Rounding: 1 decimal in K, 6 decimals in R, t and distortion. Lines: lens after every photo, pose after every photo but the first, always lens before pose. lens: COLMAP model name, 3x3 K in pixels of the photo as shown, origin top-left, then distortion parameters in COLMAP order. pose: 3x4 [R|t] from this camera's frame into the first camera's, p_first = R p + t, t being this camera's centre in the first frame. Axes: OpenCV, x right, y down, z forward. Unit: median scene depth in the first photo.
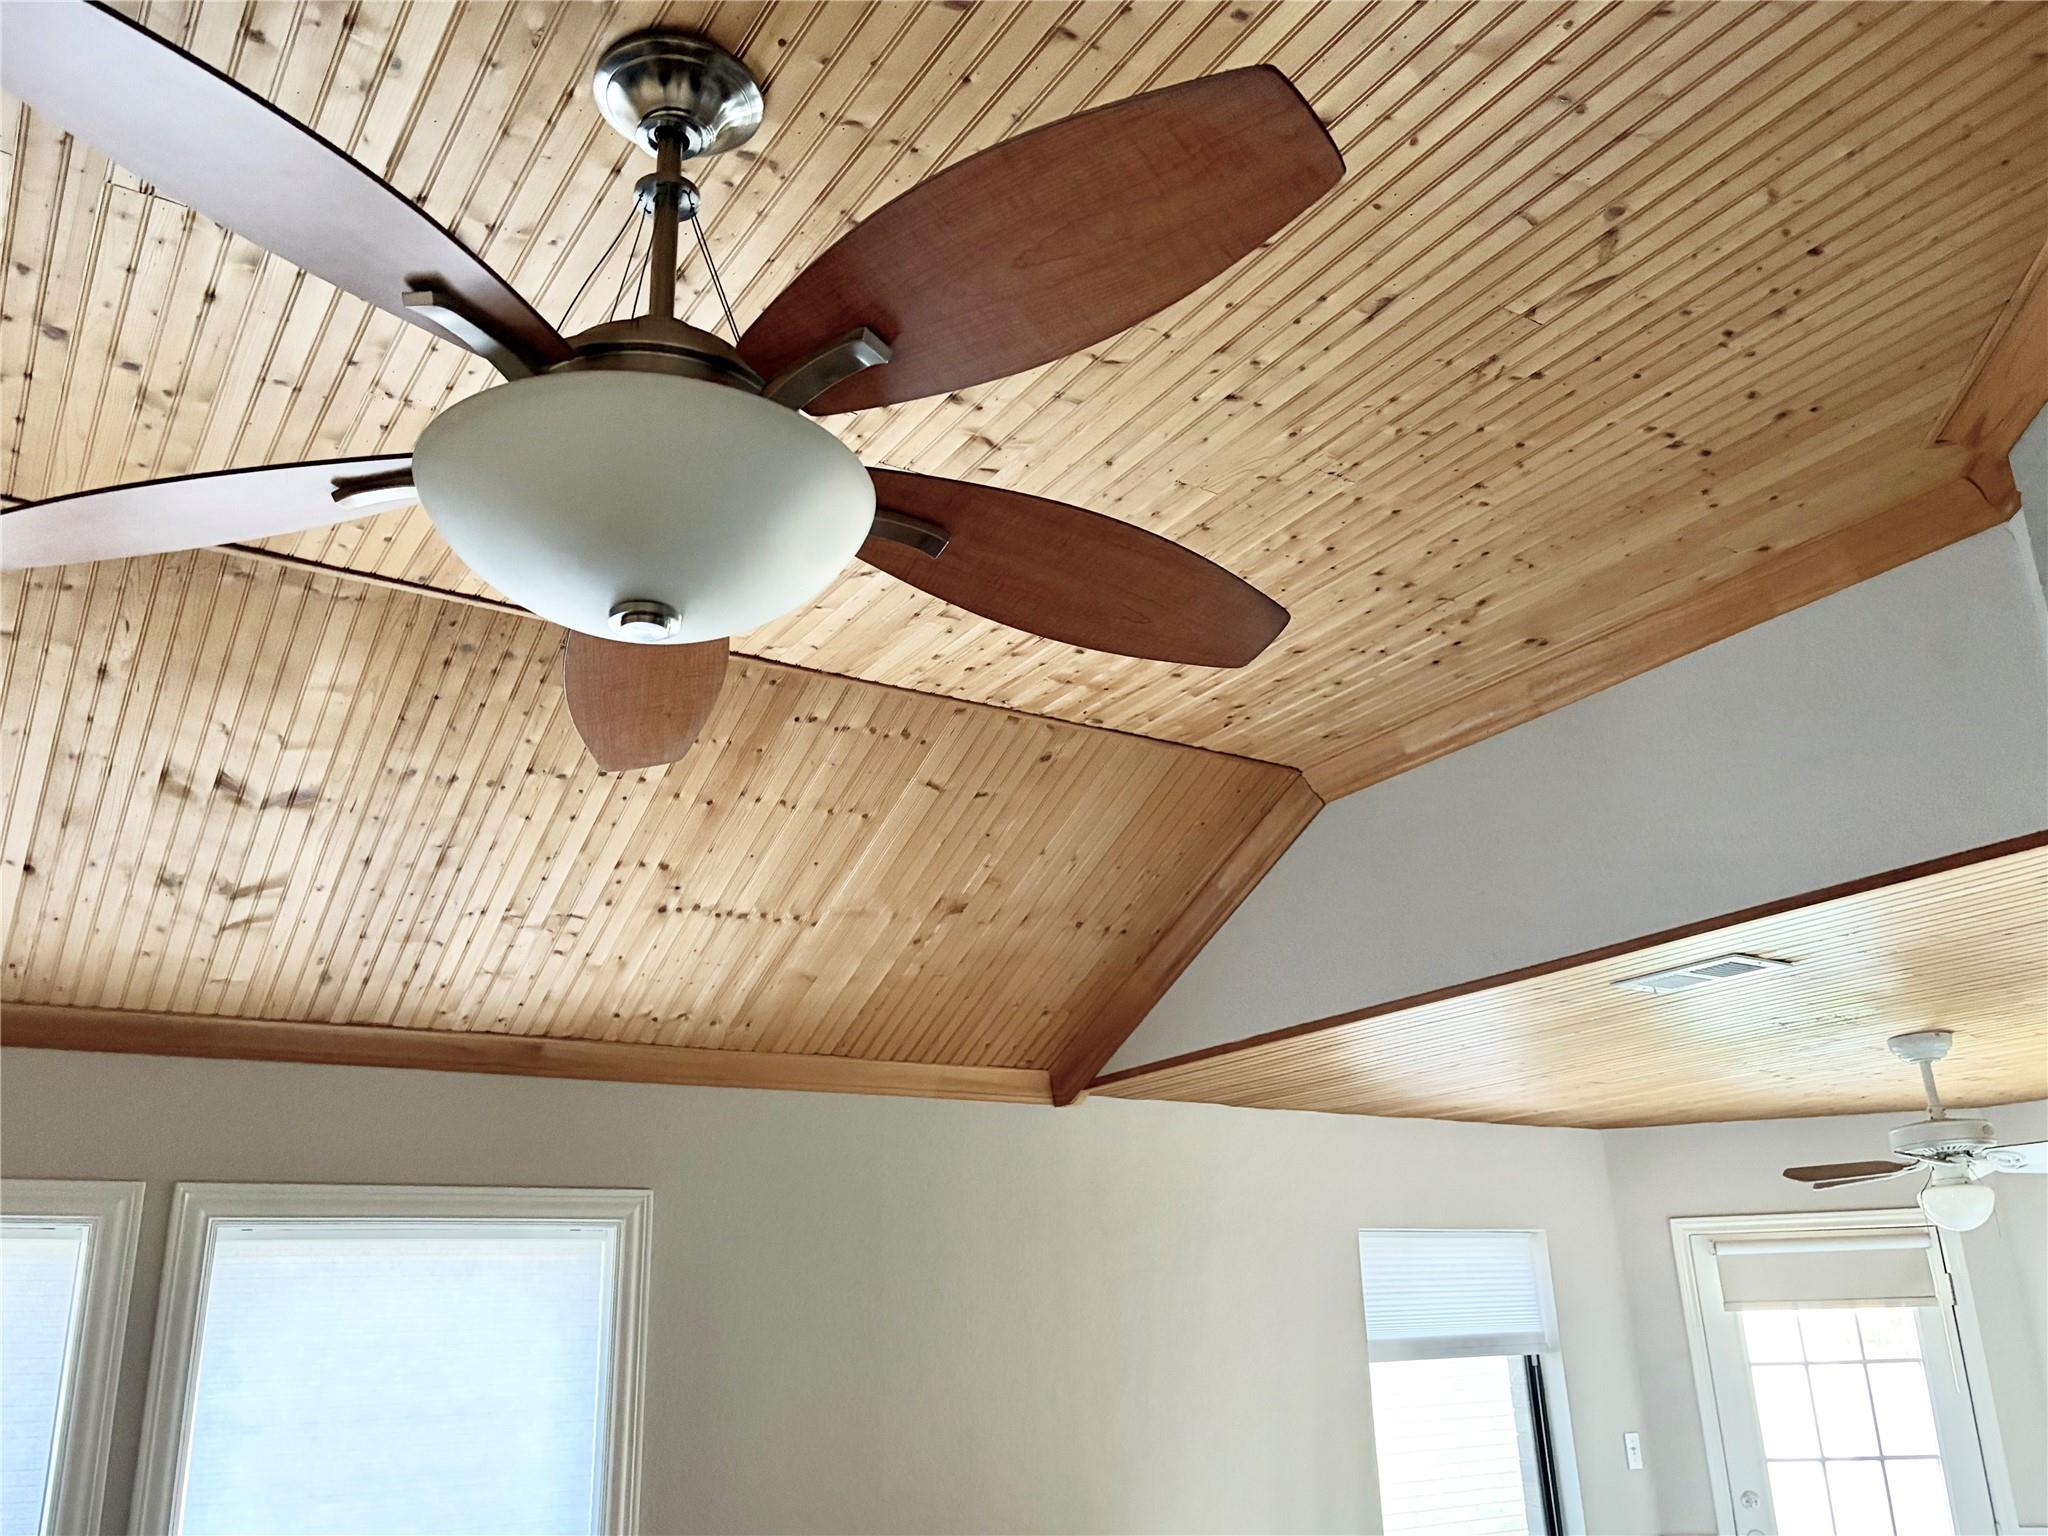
lens RADIAL K [[1663.0, 0, 1024.0], [0, 1663.0, 768.0], [0, 0, 1]] dist [0.028438, 0.003607]
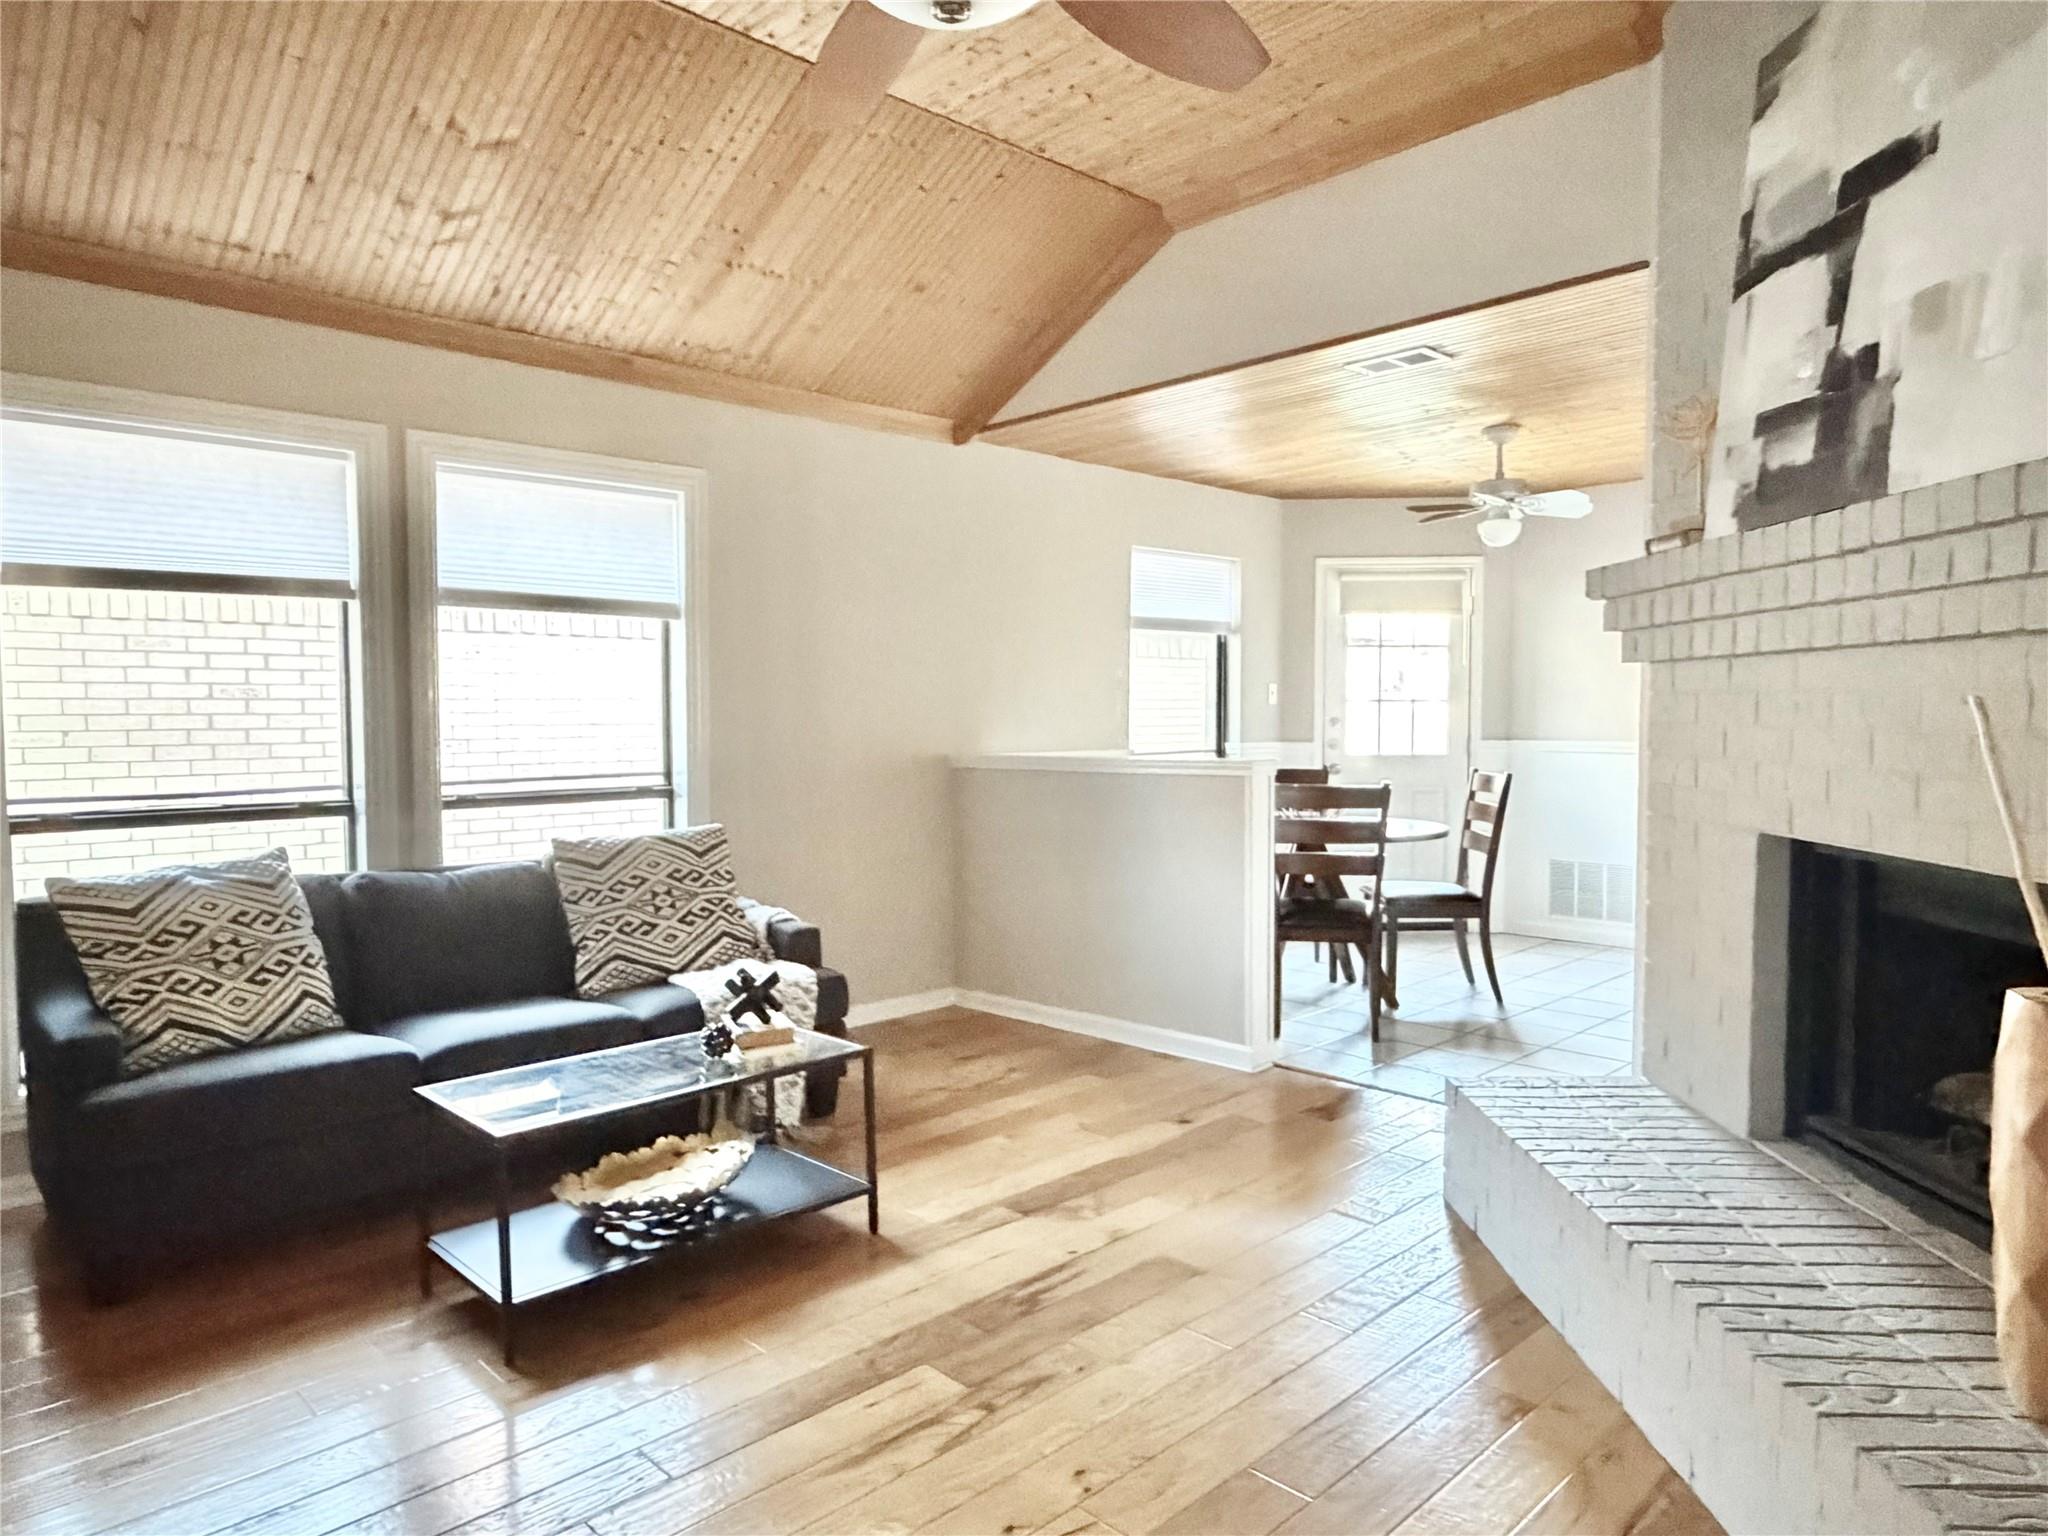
lens RADIAL K [[1298.9, 0, 1012.7], [0, 1298.9, 769.4], [0, 0, 1]] dist [0.000204, -0.000644]
pose [[0.984445, 0.022882, 0.174194, -0.162791], [-0.085343, 0.928931, 0.360284, 0.065654], [-0.153570, -0.369546, 0.916434, -0.229093]]
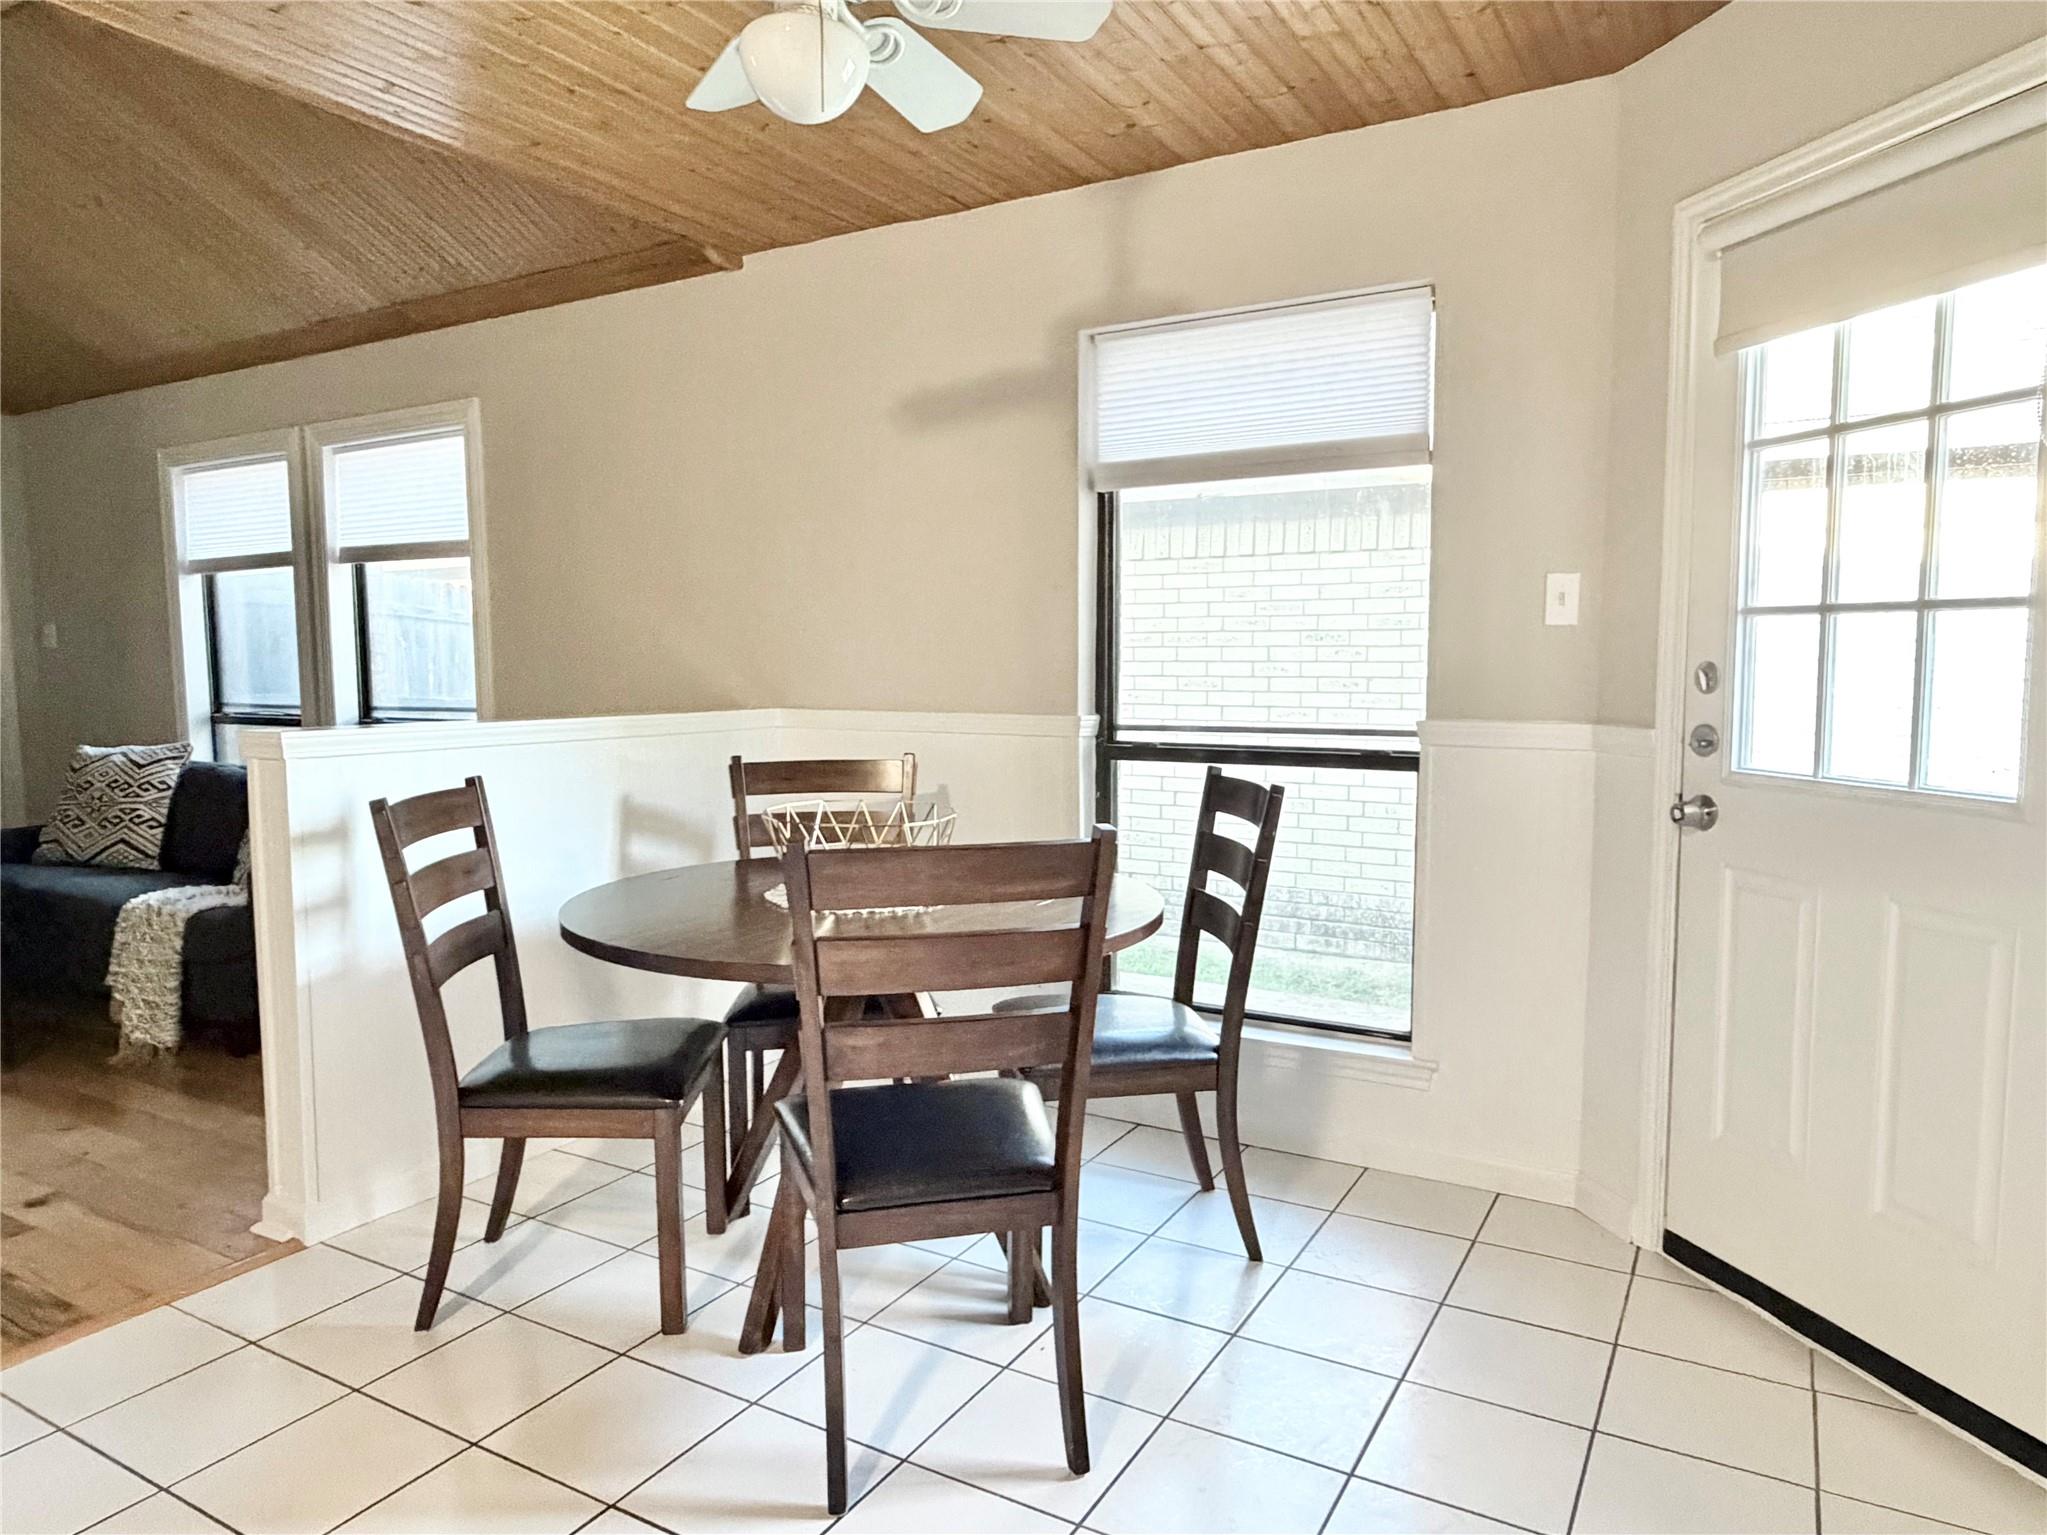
lens RADIAL K [[1254.1, 0, 1002.5], [0, 1254.1, 760.3], [0, 0, 1]] dist [0.007898, 0.000400]
pose [[0.421993, 0.117094, -0.899005, 1.117763], [0.290384, 0.921924, 0.256386, 0.438229], [0.858836, -0.369250, 0.355043, 0.978416]]
